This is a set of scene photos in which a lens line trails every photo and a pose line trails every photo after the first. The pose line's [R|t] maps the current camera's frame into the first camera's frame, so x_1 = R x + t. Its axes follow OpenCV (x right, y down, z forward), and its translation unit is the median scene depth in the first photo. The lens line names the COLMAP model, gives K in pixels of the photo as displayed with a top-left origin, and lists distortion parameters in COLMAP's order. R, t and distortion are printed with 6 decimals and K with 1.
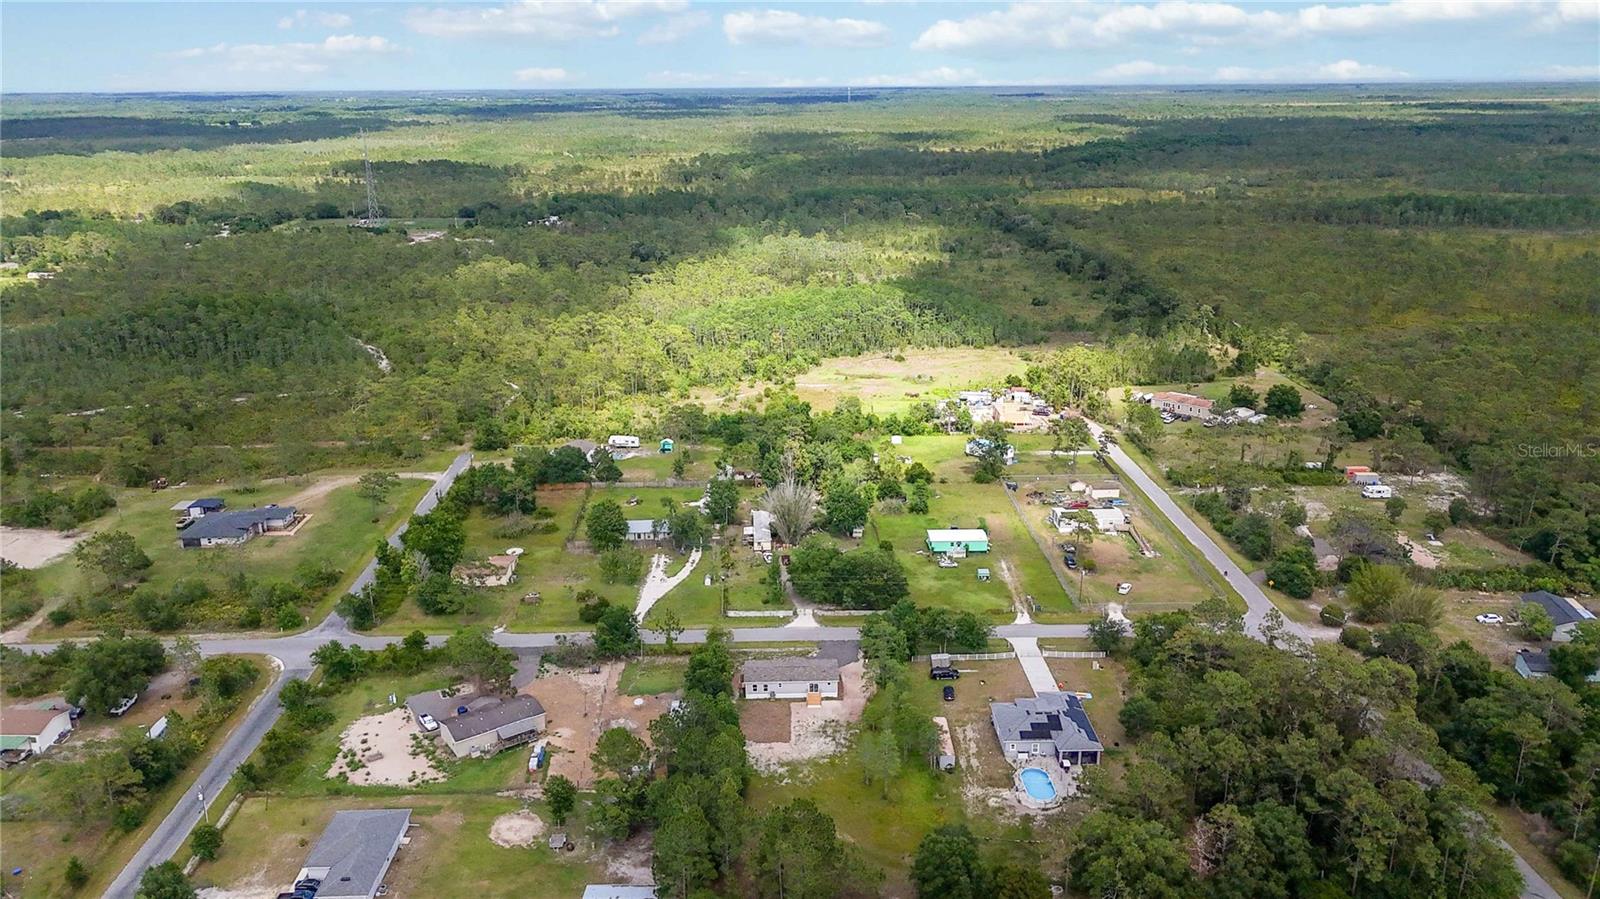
lens RADIAL K [[1180.0, 0, 802.3], [0, 1180.0, 431.3], [0, 0, 1]] dist [0.072795, -0.075081]
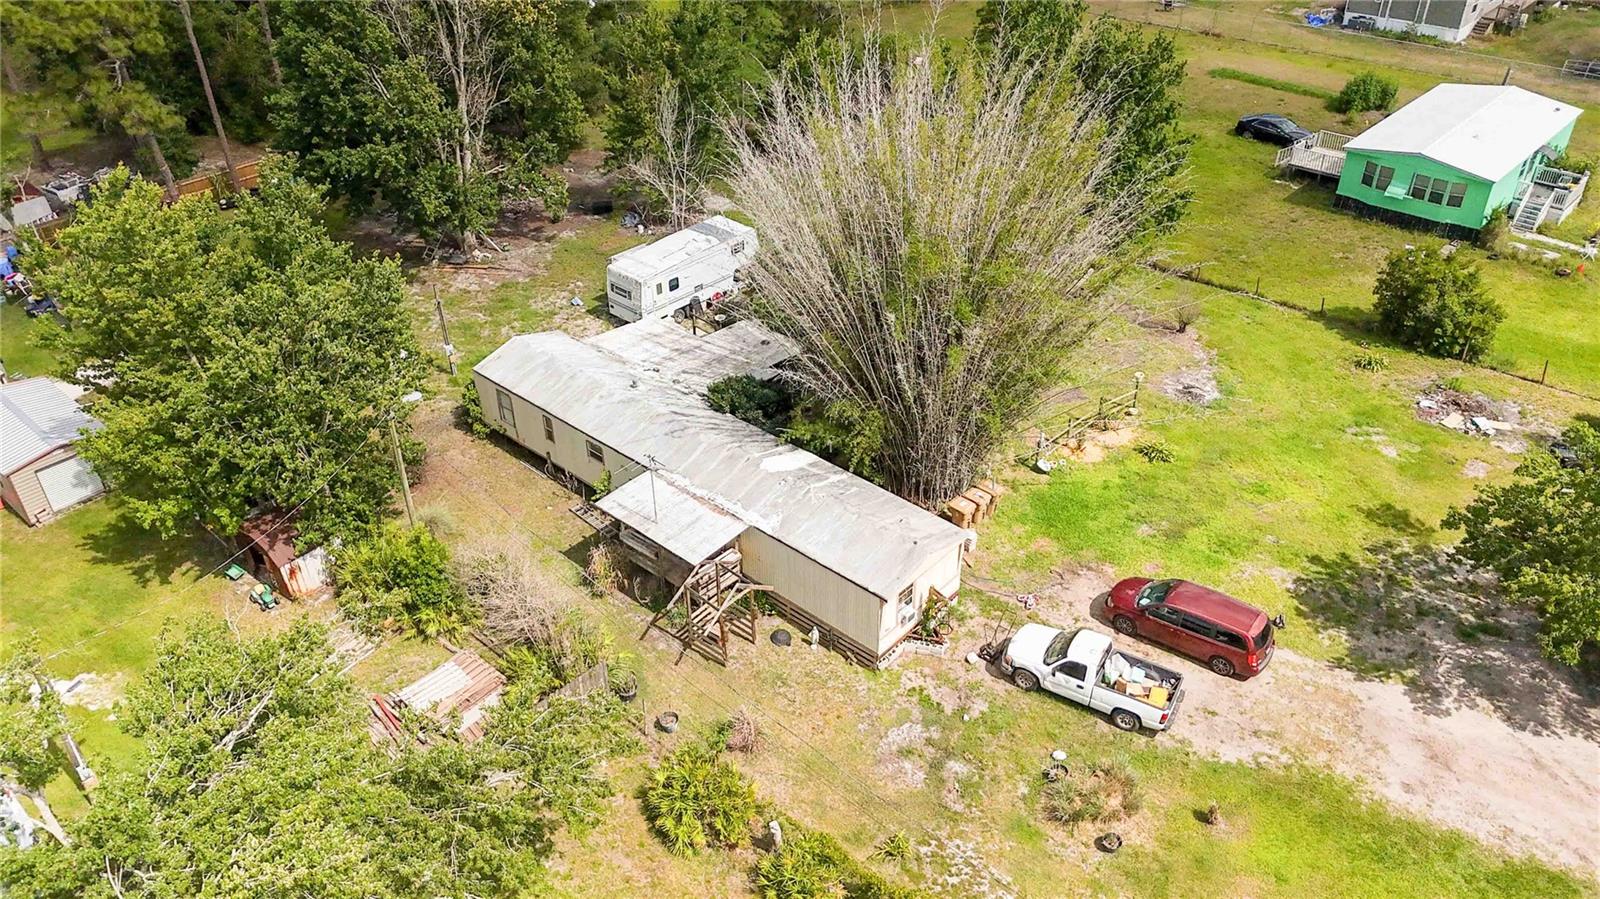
lens RADIAL K [[1189.5, 0, 800.3], [0, 1189.5, 417.7], [0, 0, 1]] dist [0.118864, -0.148950]
pose [[0.704551, -0.388451, 0.593897, -0.100614], [0.209057, 0.913356, 0.349393, 0.029390], [-0.678162, -0.122007, 0.724714, 0.829621]]
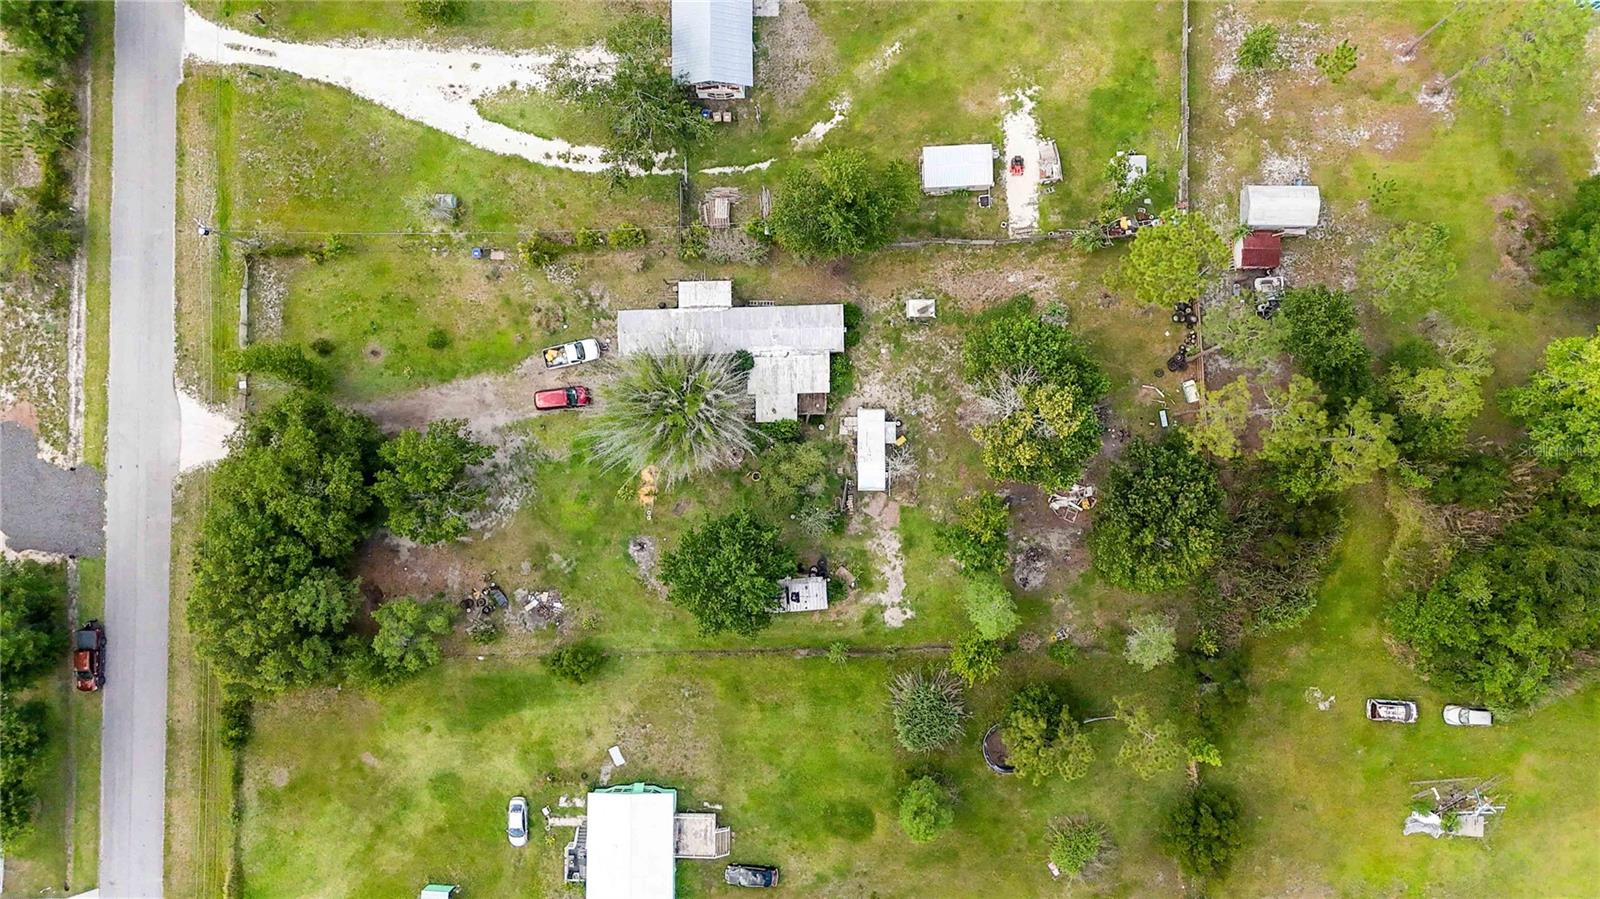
lens RADIAL K [[1159.9, 0, 800.0], [0, 1159.9, 449.5], [0, 0, 1]] dist [0.072783, -0.066340]
pose [[-0.024625, 0.999329, -0.027120, 0.010721], [-0.259941, 0.019794, 0.965422, -0.246772], [0.965311, 0.030823, 0.259279, 0.866815]]
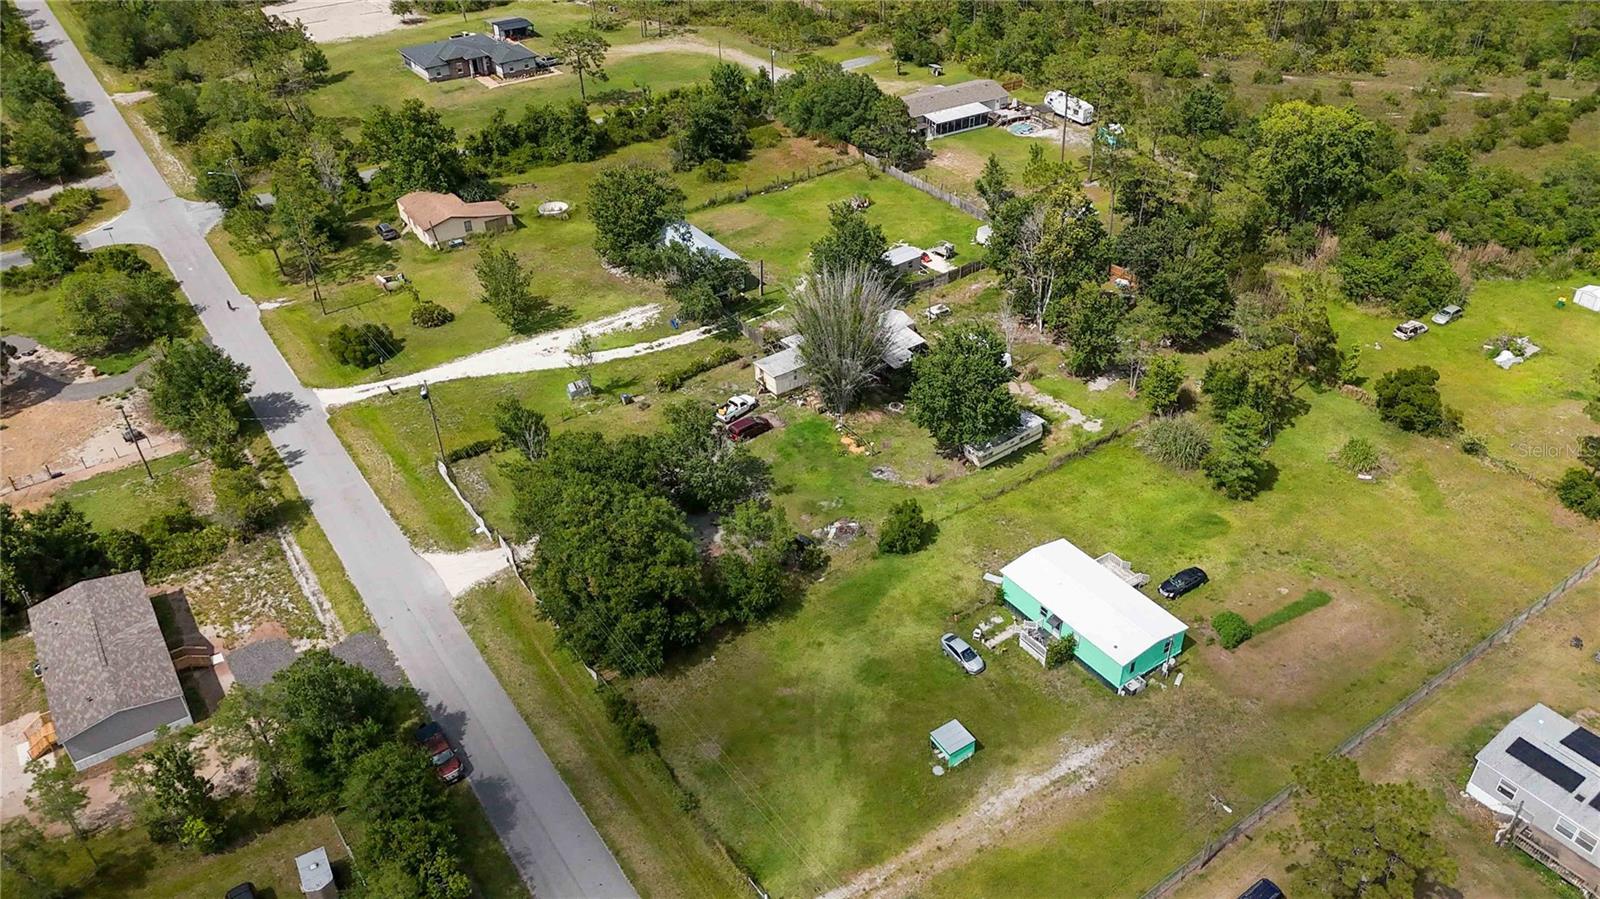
lens RADIAL K [[1160.8, 0, 800.0], [0, 1160.8, 449.5], [0, 0, 1]] dist [0.155301, -0.270815]
pose [[0.544924, 0.474904, -0.691031, 0.271403], [-0.219852, 0.876233, 0.428814, -0.068740], [0.809149, -0.081747, 0.581889, 0.672885]]
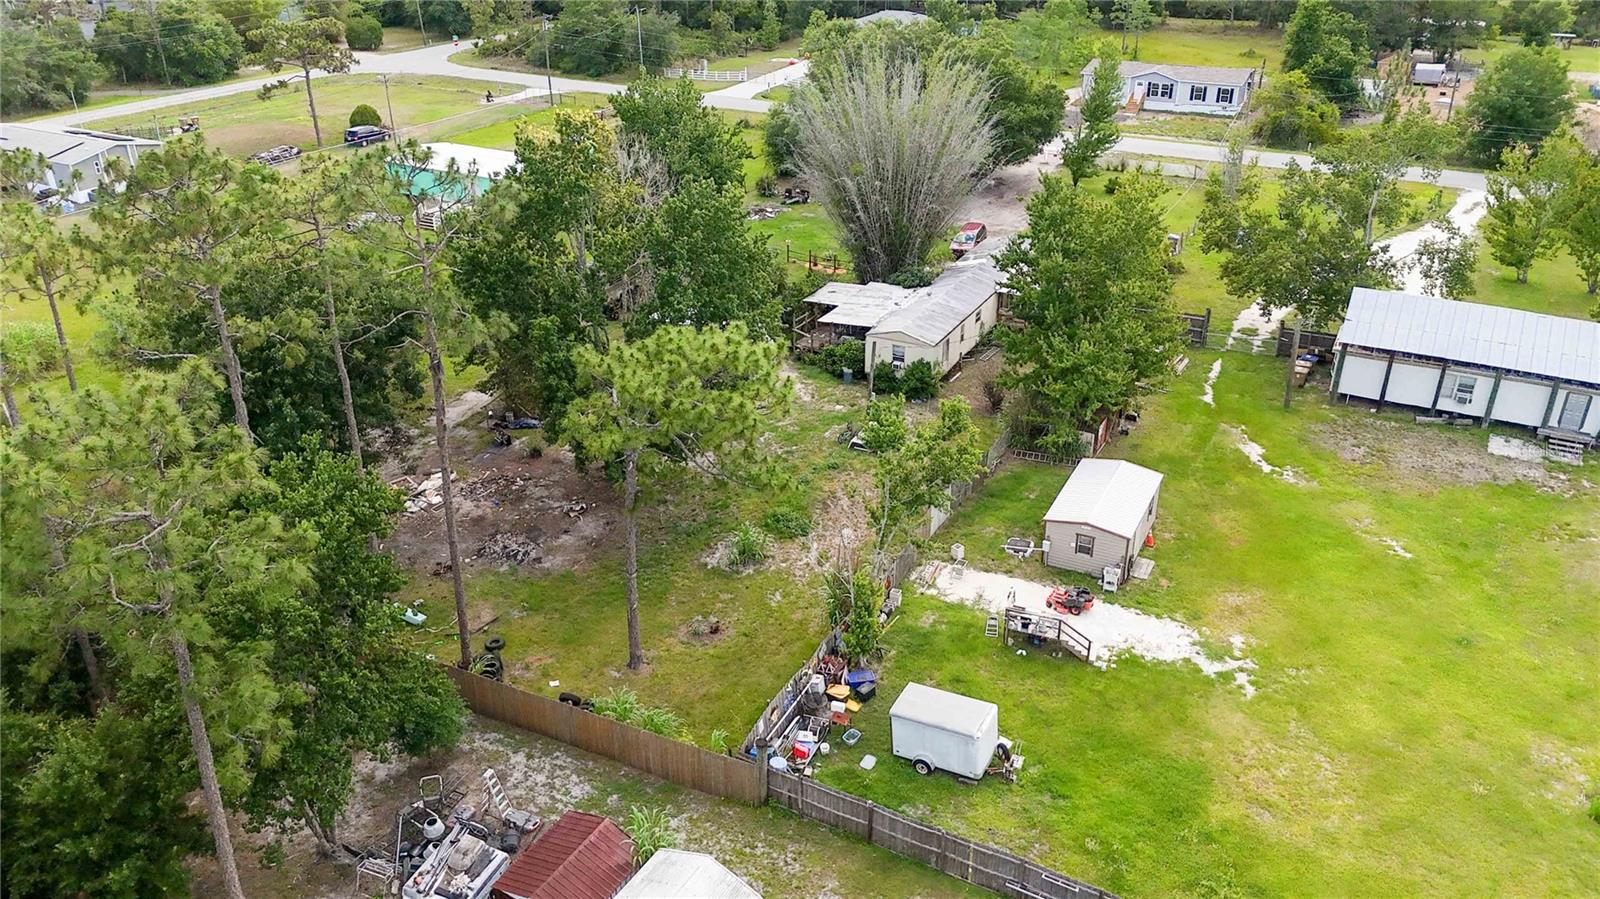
lens RADIAL K [[1180.0, 0, 802.3], [0, 1180.0, 431.3], [0, 0, 1]] dist [0.072795, -0.075081]
pose [[-0.862637, -0.233860, 0.448516, -0.113176], [0.141560, 0.739657, 0.657927, -0.062003], [-0.485611, 0.631045, -0.604950, 1.103293]]
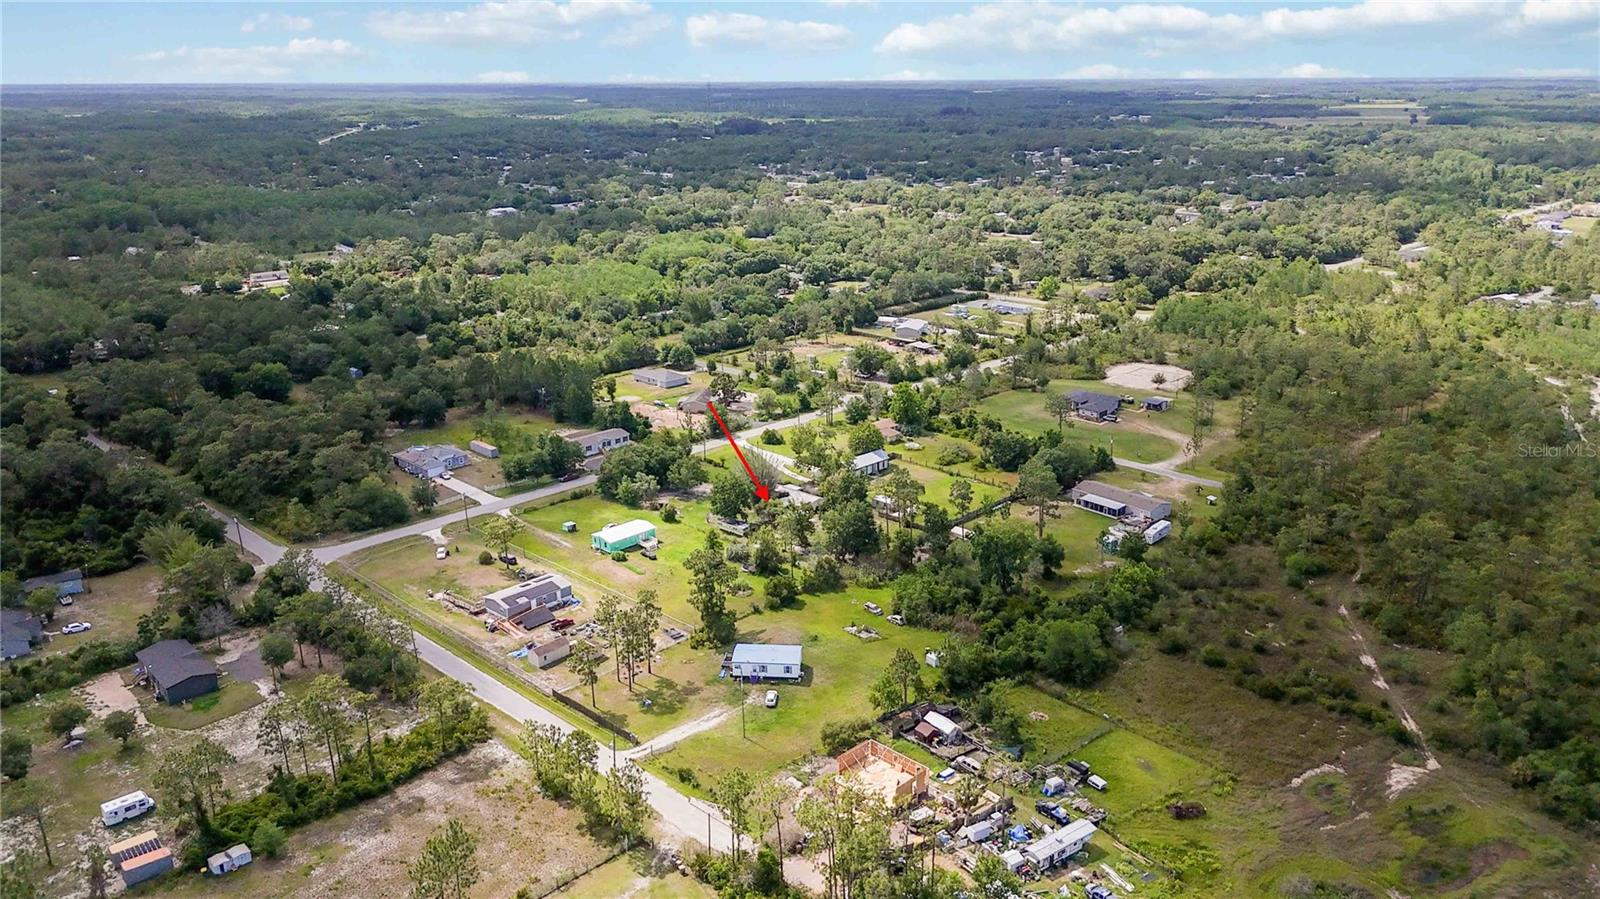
lens RADIAL K [[1159.9, 0, 800.0], [0, 1159.9, 449.5], [0, 0, 1]] dist [0.072783, -0.066340]
pose [[-0.723297, 0.200373, -0.660827, 0.588837], [-0.202657, 0.853241, 0.480531, -0.419645], [0.660130, 0.481488, -0.576539, 1.471904]]
